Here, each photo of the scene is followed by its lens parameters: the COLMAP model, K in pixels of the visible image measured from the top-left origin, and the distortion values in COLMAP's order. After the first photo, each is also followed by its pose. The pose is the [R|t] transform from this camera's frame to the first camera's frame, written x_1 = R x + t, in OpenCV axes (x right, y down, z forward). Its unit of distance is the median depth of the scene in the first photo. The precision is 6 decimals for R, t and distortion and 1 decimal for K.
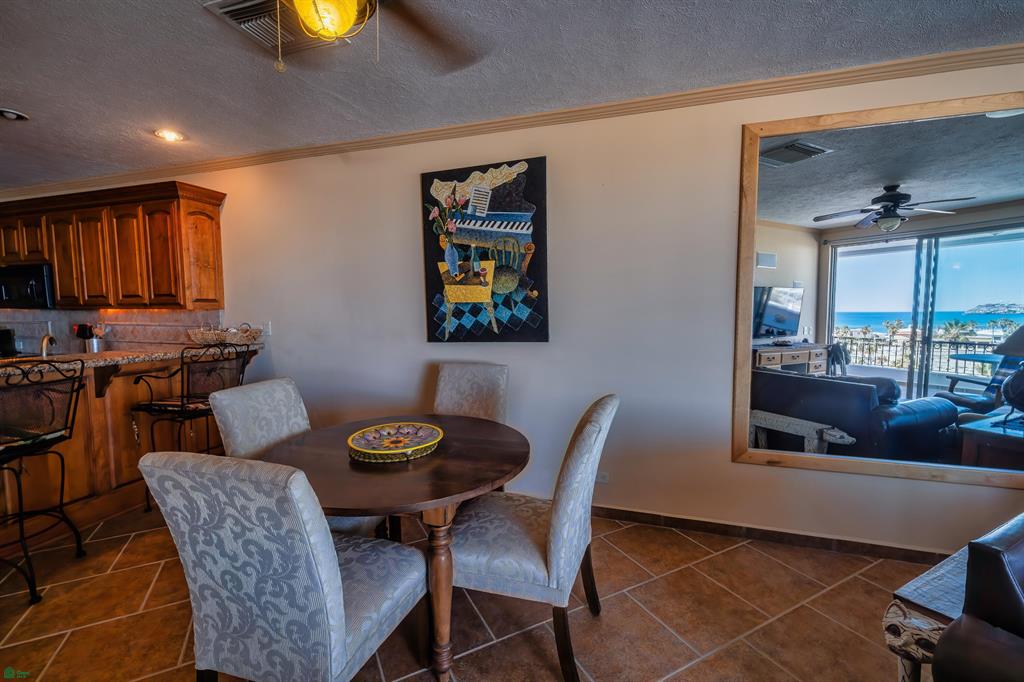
lens RADIAL K [[431.7, 0, 509.0], [0, 431.7, 338.7], [0, 0, 1]] dist [-0.005186, -0.000590]
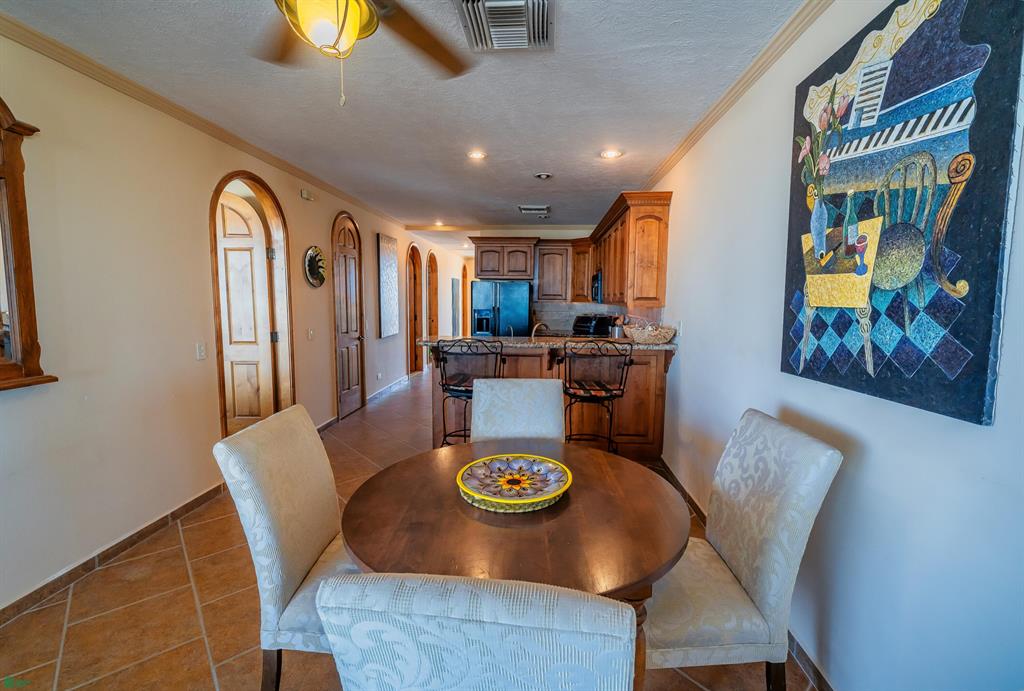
lens RADIAL K [[436.1, 0, 515.3], [0, 436.1, 338.5], [0, 0, 1]] dist [-0.002153, -0.000773]
pose [[0.229329, 0.092799, -0.968915, 0.292303], [-0.076907, 0.994060, 0.077005, -0.052154], [0.970306, 0.056857, 0.235104, 0.464119]]
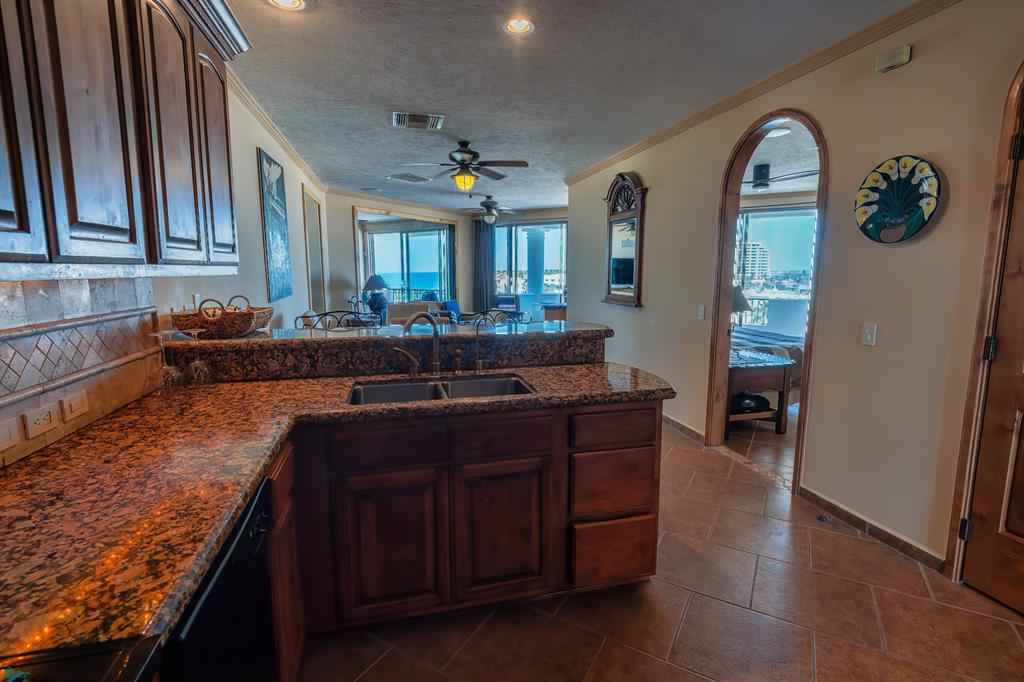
lens RADIAL K [[431.7, 0, 509.0], [0, 431.7, 338.7], [0, 0, 1]] dist [-0.005186, -0.000590]
pose [[-0.528321, -0.130626, 0.838936, -1.429868], [0.056740, 0.980453, 0.188393, -0.072290], [-0.847147, 0.147133, -0.510582, 1.018465]]
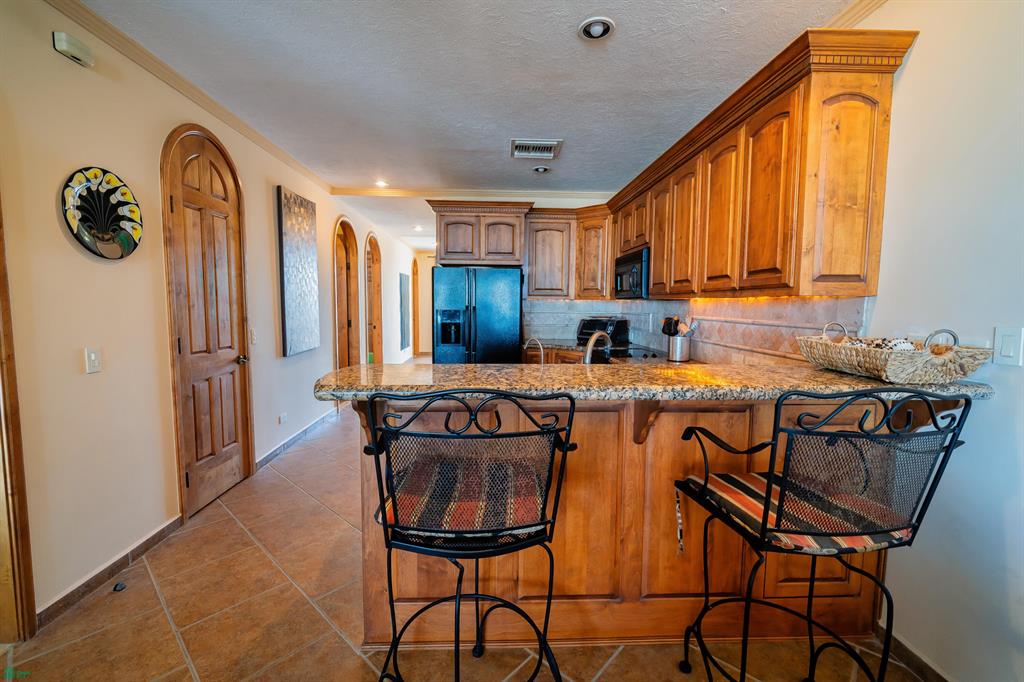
lens RADIAL K [[423.2, 0, 507.2], [0, 423.2, 342.5], [0, 0, 1]] dist [0.001095, -0.003138]
pose [[0.331680, 0.089242, -0.939161, -0.393637], [-0.073287, 0.994945, 0.068660, -0.022586], [0.940541, 0.046055, 0.336543, 0.515999]]
